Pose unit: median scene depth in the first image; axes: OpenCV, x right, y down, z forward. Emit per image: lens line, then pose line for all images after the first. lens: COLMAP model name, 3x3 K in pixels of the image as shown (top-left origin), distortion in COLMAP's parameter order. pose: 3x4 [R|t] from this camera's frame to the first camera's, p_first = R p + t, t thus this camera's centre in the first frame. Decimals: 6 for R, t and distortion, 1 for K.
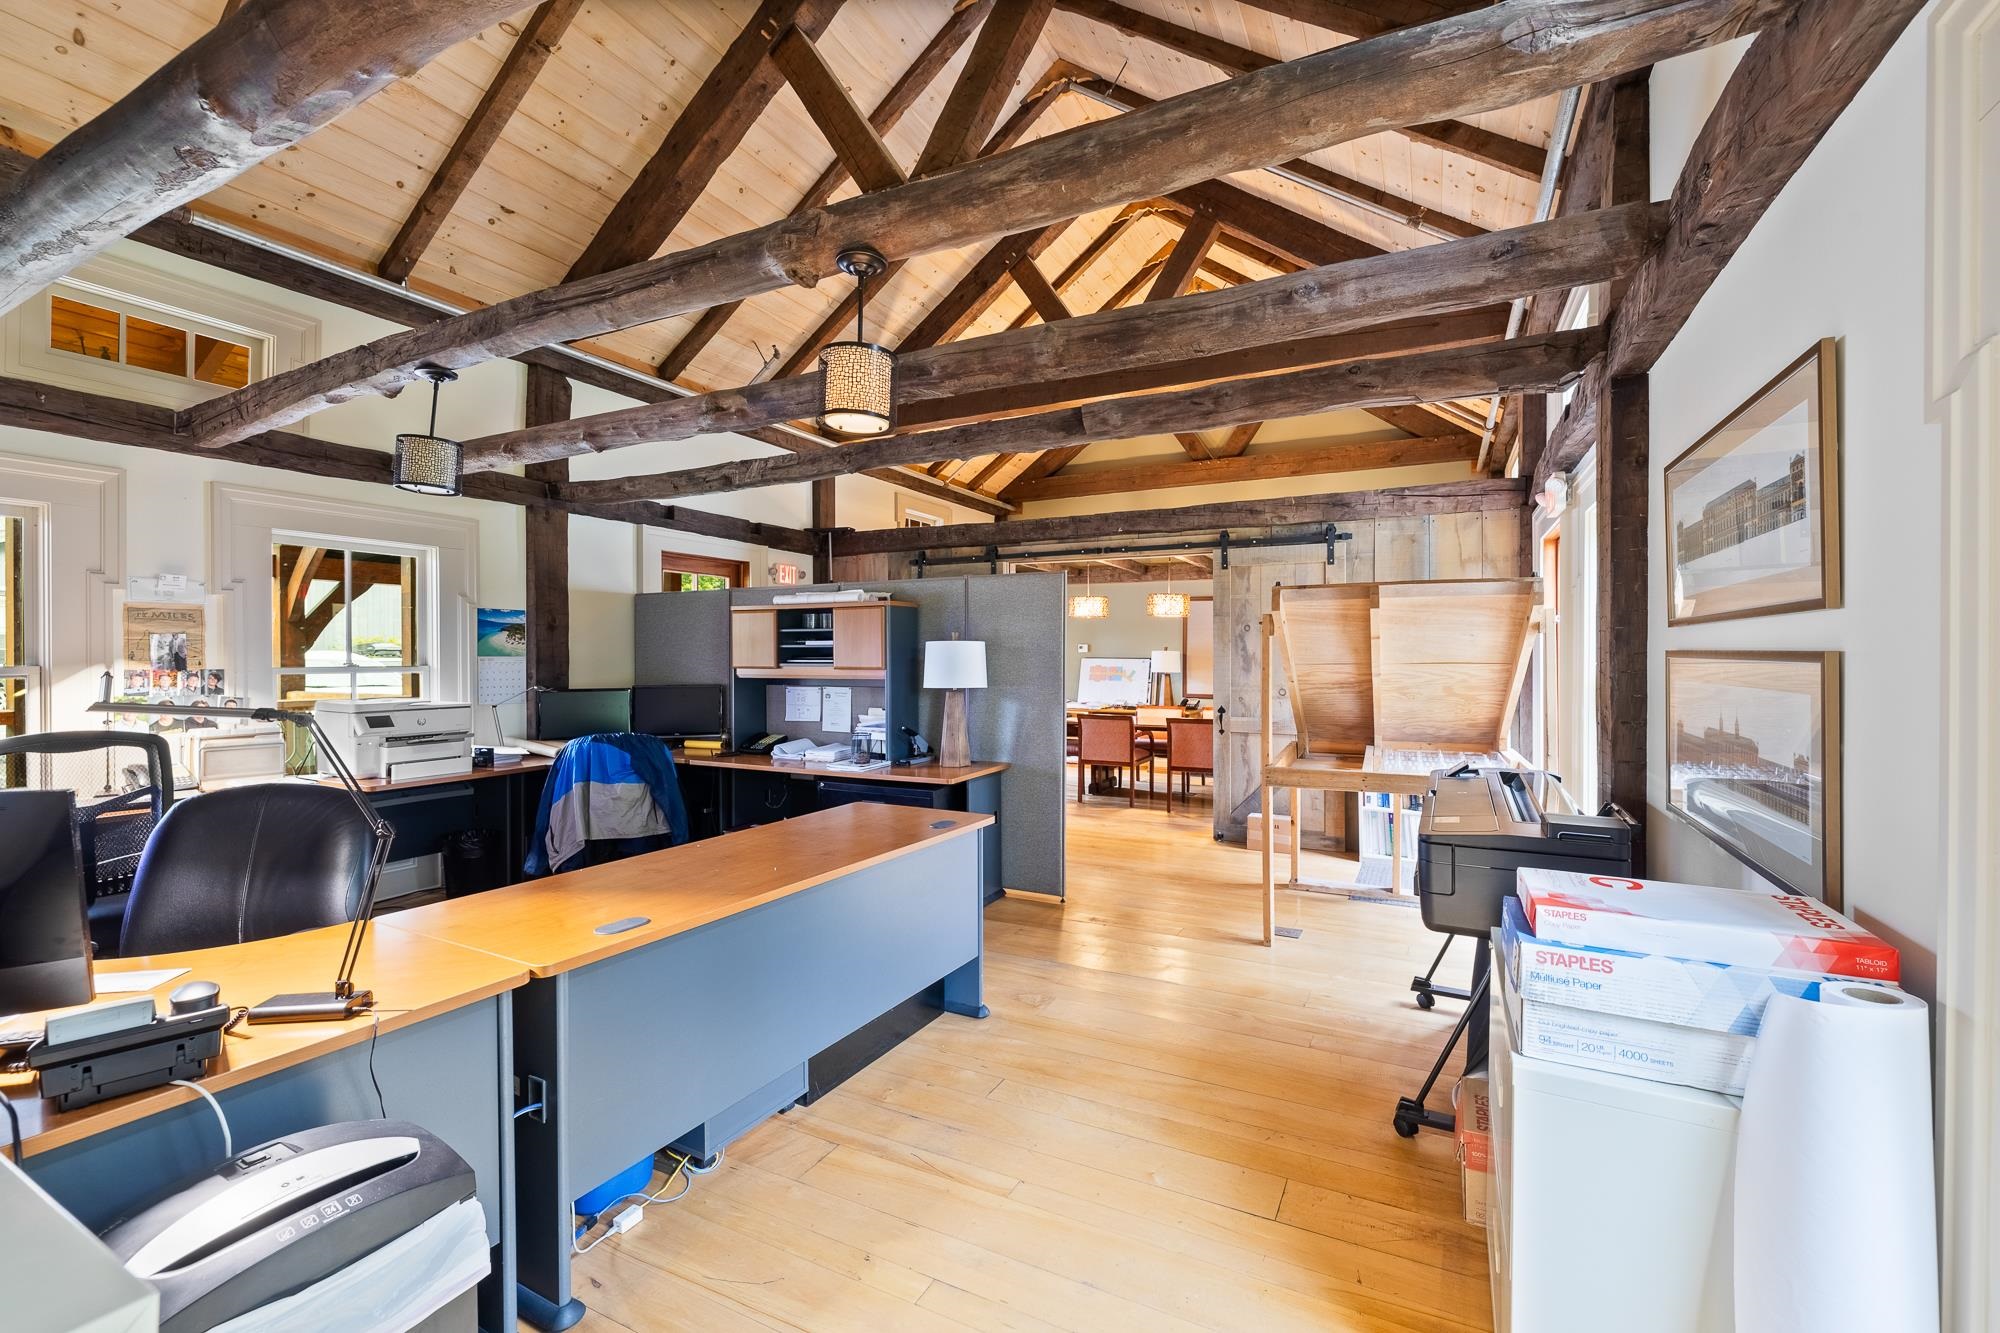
lens RADIAL K [[859.1, 0, 1004.5], [0, 859.1, 664.5], [0, 0, 1]] dist [-0.001102, -0.000211]
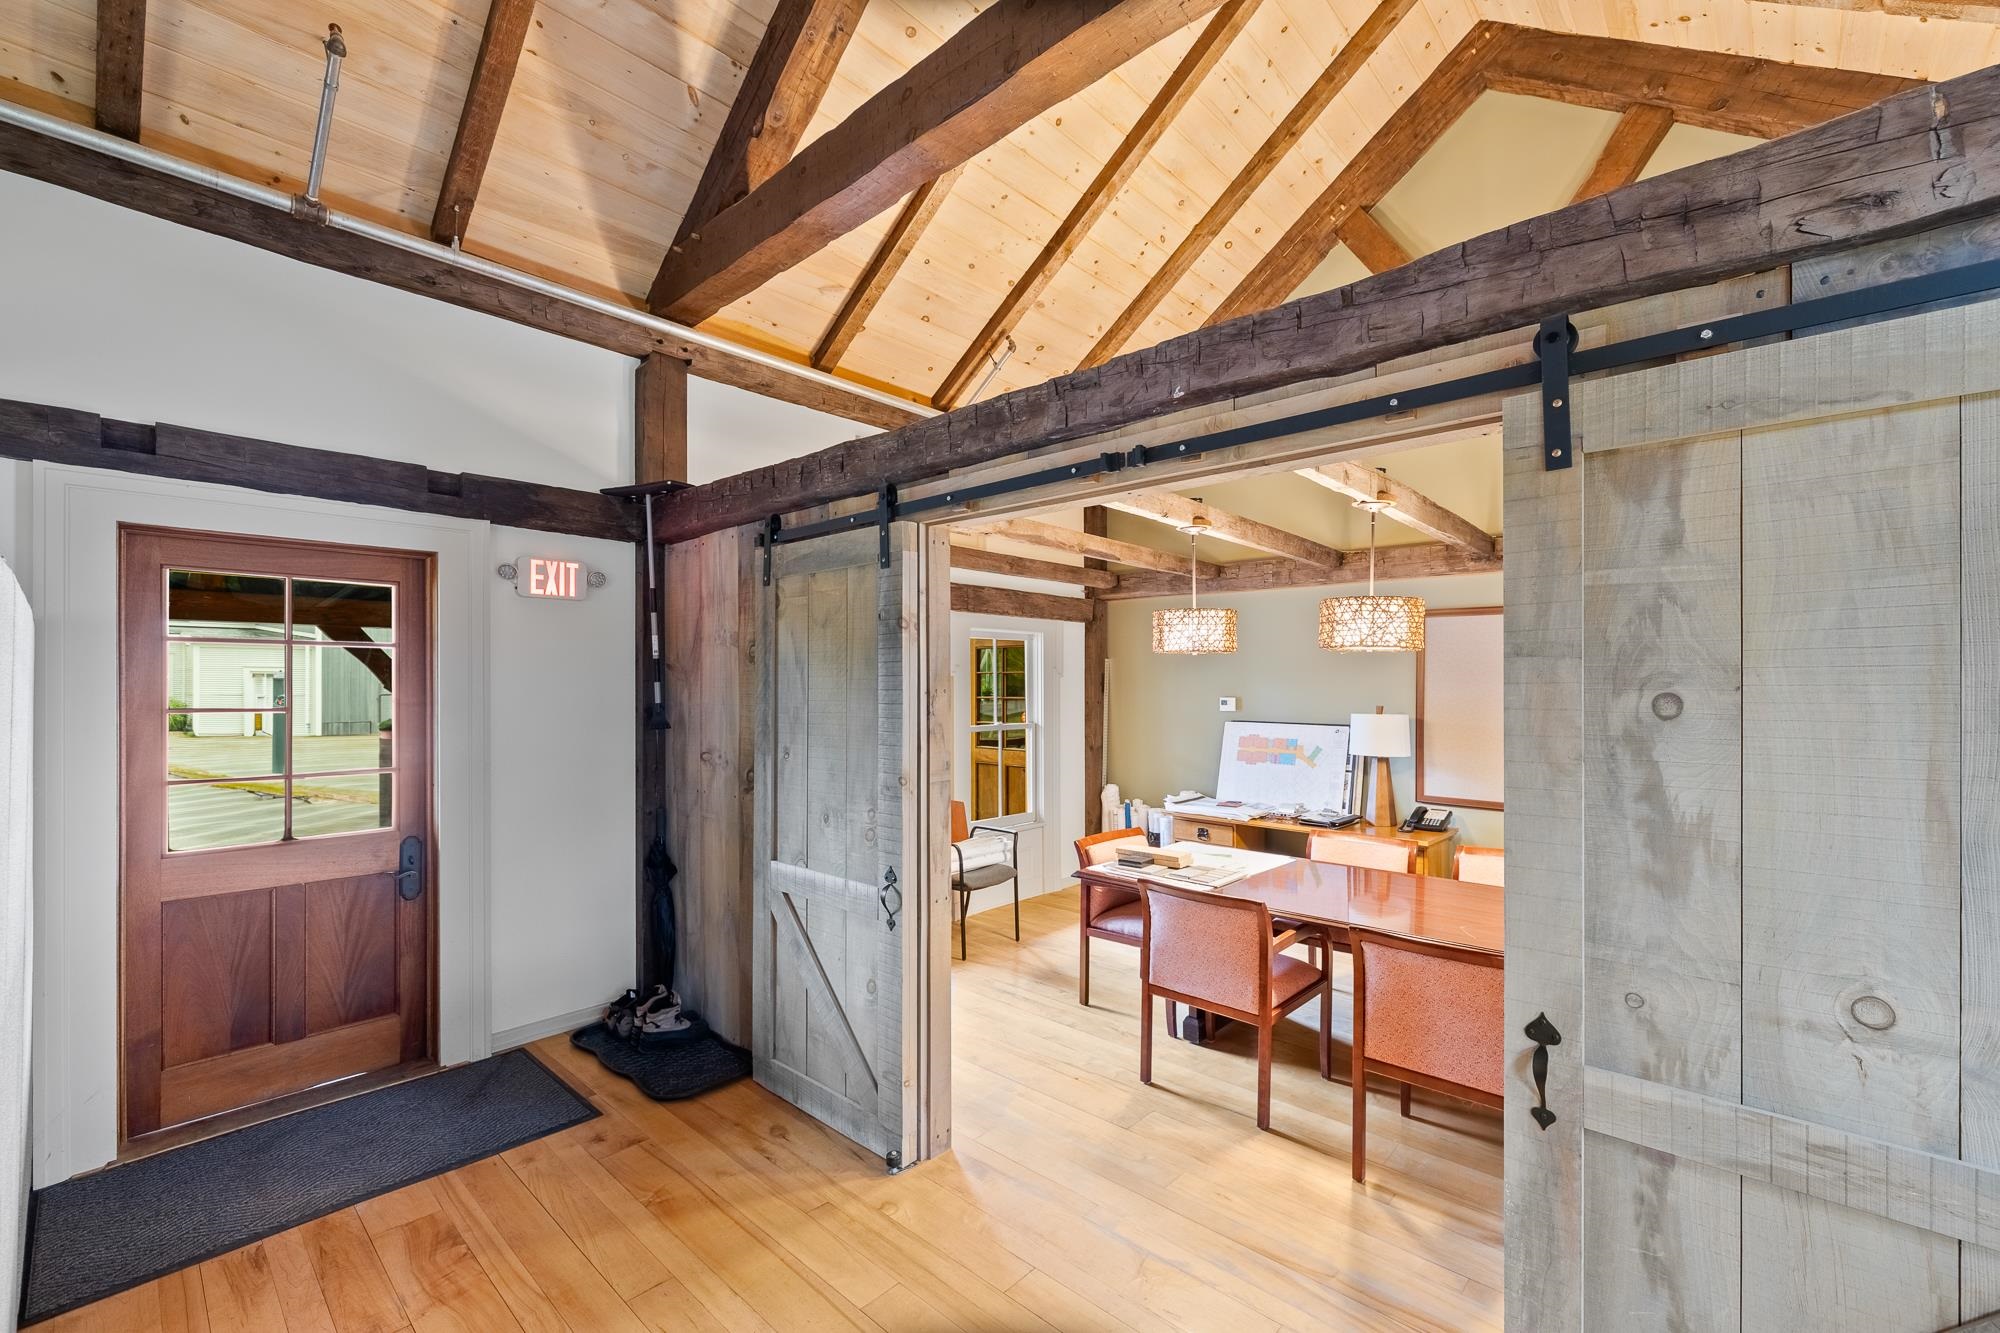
lens RADIAL K [[843.4, 0, 1007.6], [0, 843.4, 692.5], [0, 0, 1]] dist [0.000851, 0.000136]
pose [[0.965387, 0.001296, -0.260819, 0.151198], [-0.001724, 0.999998, -0.001411, -0.041231], [0.260816, 0.001811, 0.965387, 0.656806]]
